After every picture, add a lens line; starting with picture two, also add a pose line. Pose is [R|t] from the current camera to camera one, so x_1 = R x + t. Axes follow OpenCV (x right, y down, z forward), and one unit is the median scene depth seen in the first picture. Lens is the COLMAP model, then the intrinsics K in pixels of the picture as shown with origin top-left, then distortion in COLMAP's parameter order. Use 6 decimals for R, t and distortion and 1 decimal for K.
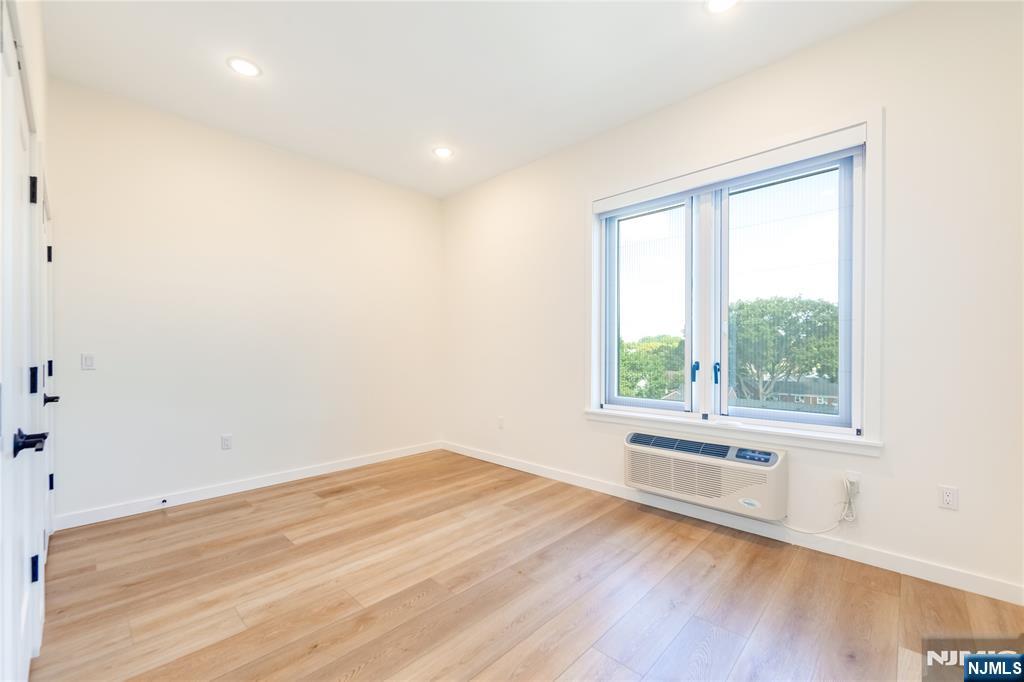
lens RADIAL K [[414.3, 0, 511.4], [0, 414.3, 345.6], [0, 0, 1]] dist [0.000987, 0.000097]
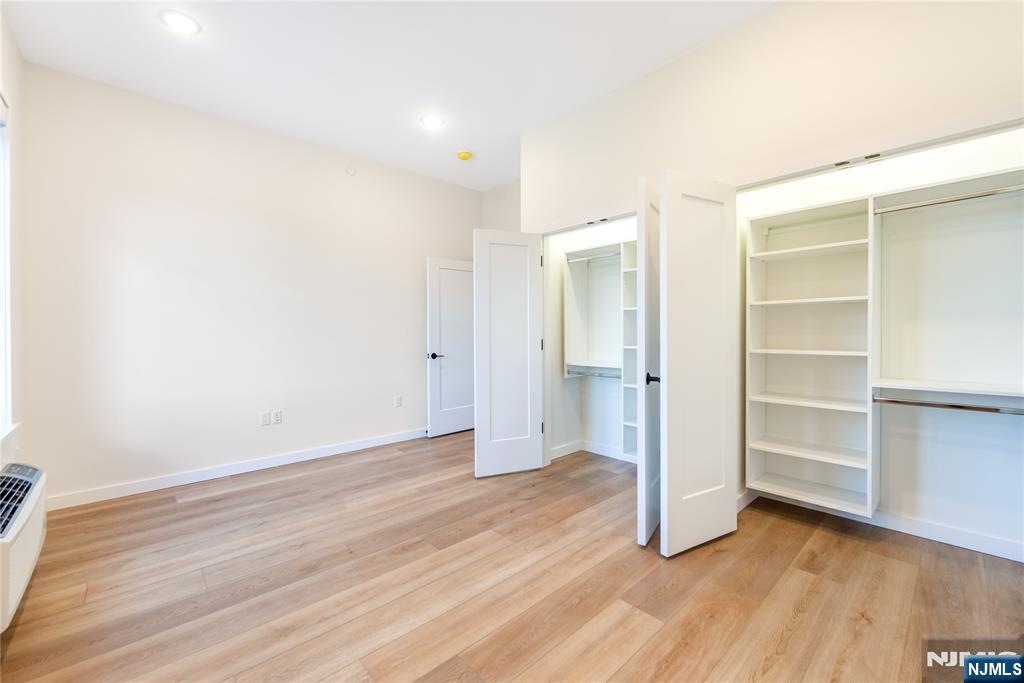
lens RADIAL K [[414.3, 0, 512.4], [0, 414.3, 336.6], [0, 0, 1]] dist [0.000987, 0.000097]
pose [[-0.998238, 0.005263, 0.059110, -0.419319], [0.005463, 0.999980, 0.003228, 0.018352], [-0.059092, 0.003545, -0.998246, 1.913070]]
